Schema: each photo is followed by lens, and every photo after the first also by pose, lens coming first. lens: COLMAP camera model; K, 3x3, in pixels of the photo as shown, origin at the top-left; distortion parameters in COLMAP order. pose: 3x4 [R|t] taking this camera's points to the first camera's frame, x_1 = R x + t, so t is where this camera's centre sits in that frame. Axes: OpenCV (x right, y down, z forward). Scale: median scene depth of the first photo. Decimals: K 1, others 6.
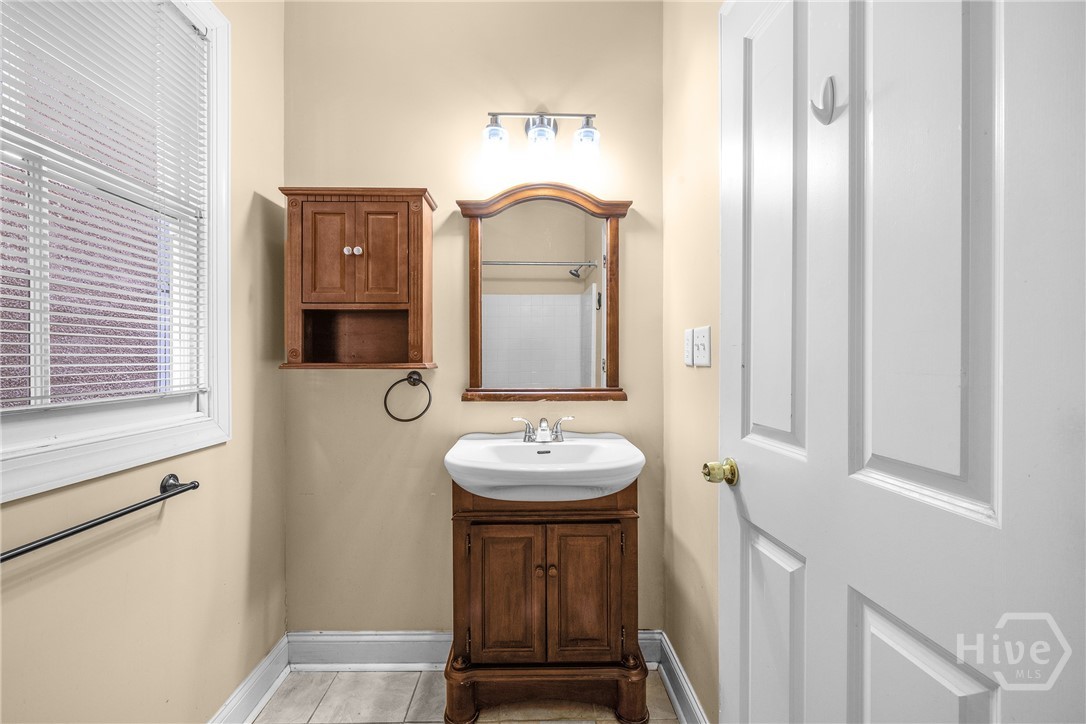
lens RADIAL K [[461.7, 0, 536.5], [0, 461.7, 357.1], [0, 0, 1]] dist [0.000788, -0.000059]
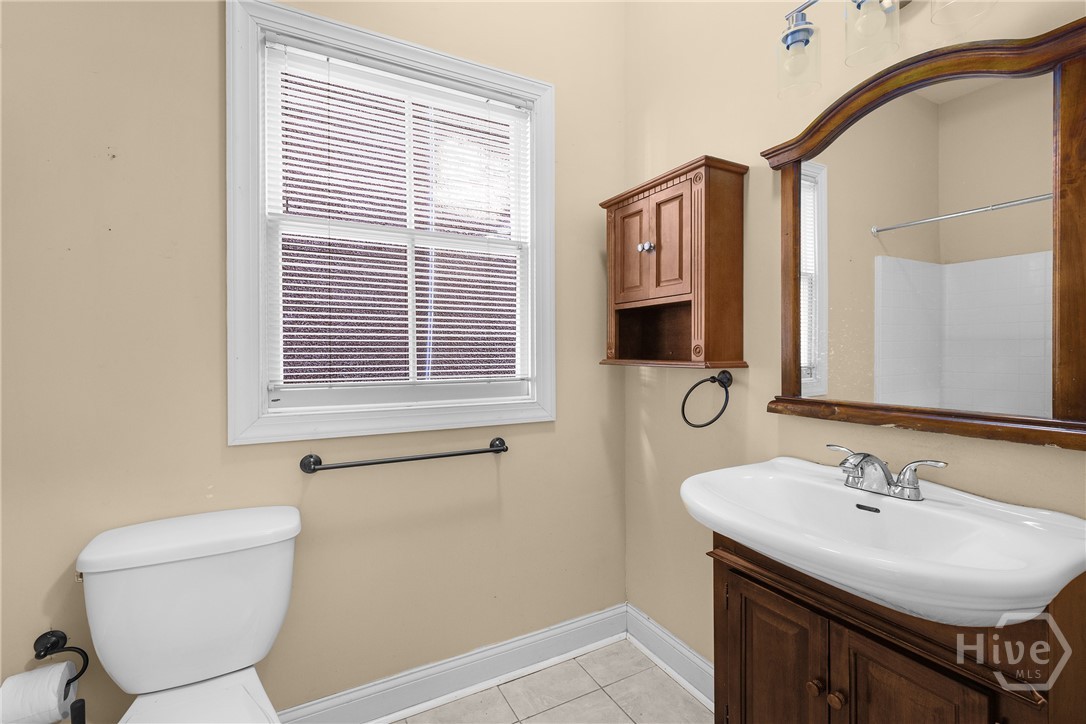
lens RADIAL K [[461.7, 0, 536.5], [0, 461.7, 357.1], [0, 0, 1]] dist [0.000788, -0.000059]
pose [[0.461273, 0.011162, -0.887188, 0.389030], [-0.003083, 0.999935, 0.010978, -0.003331], [0.887253, -0.002328, 0.461278, 0.348118]]
